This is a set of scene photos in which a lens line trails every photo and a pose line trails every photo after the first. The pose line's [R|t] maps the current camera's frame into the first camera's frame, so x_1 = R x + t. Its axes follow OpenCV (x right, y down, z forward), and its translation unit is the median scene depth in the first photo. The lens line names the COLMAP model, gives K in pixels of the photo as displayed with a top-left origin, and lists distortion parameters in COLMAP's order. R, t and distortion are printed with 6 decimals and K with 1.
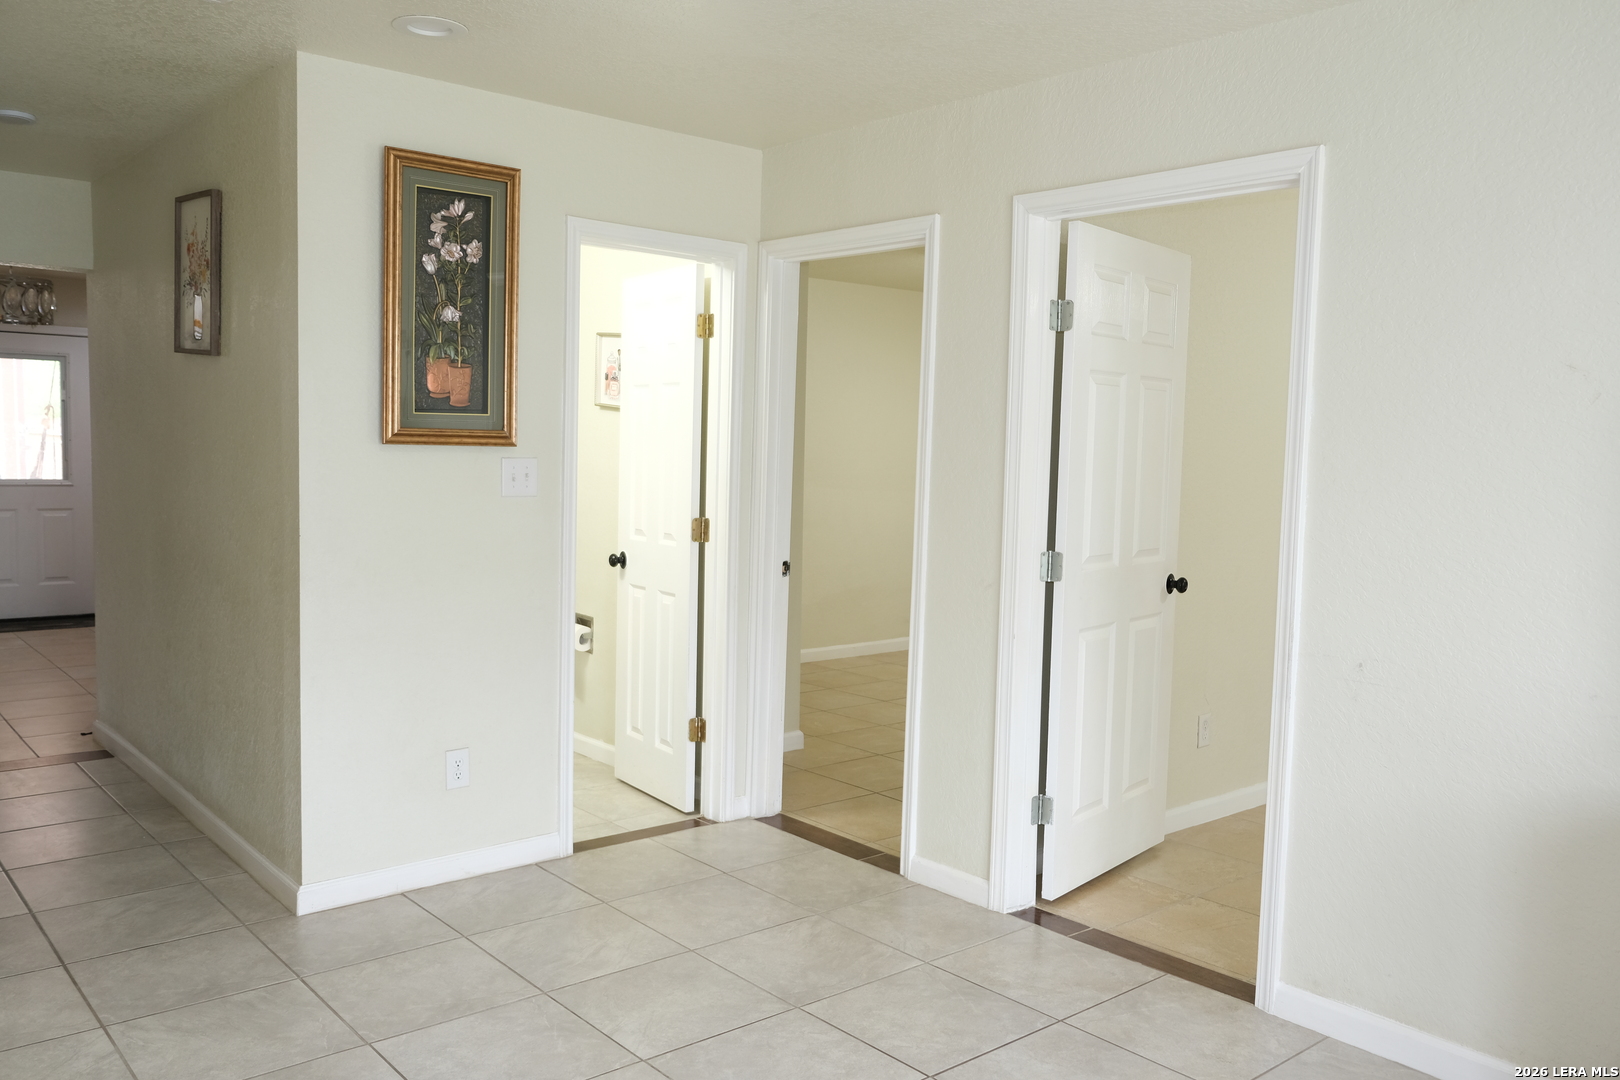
lens RADIAL K [[1281.2, 0, 803.5], [0, 1281.2, 542.7], [0, 0, 1]] dist [-0.024426, 0.048485]
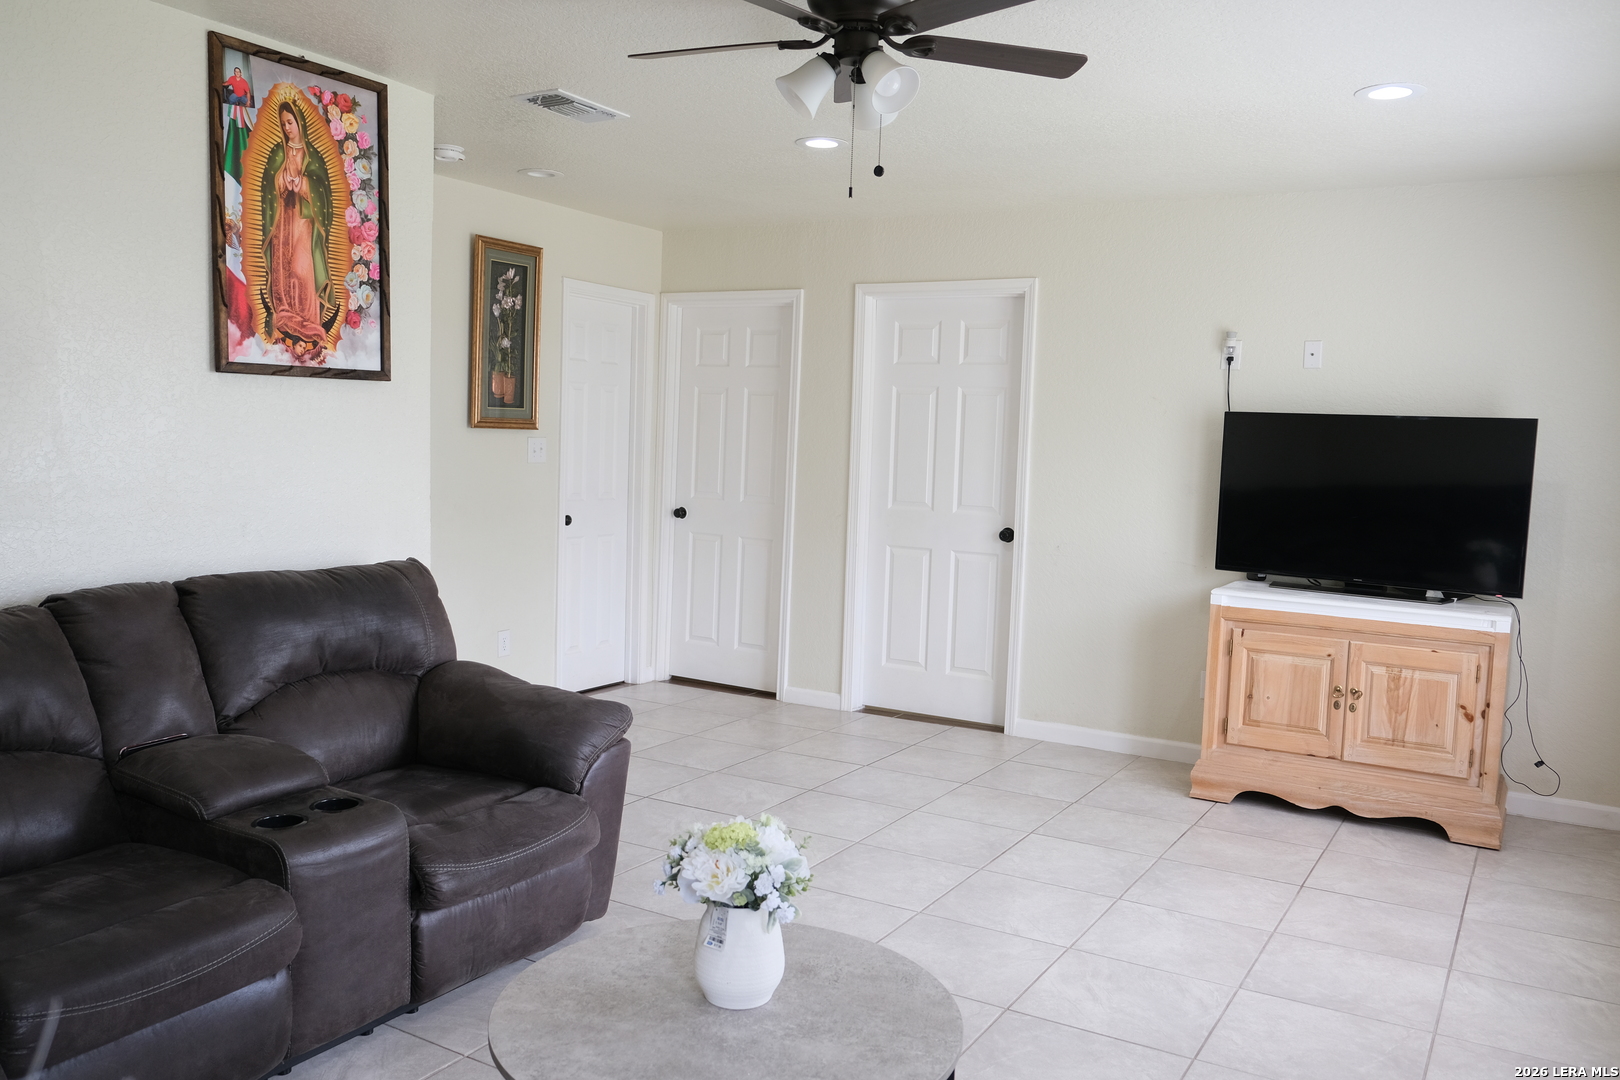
lens RADIAL K [[1281.2, 0, 803.5], [0, 1281.2, 542.7], [0, 0, 1]] dist [-0.024426, 0.048485]
pose [[0.946560, -0.021046, 0.321842, -0.437968], [0.015715, 0.999693, 0.019152, 0.036112], [-0.322146, -0.013071, 0.946600, -0.565584]]
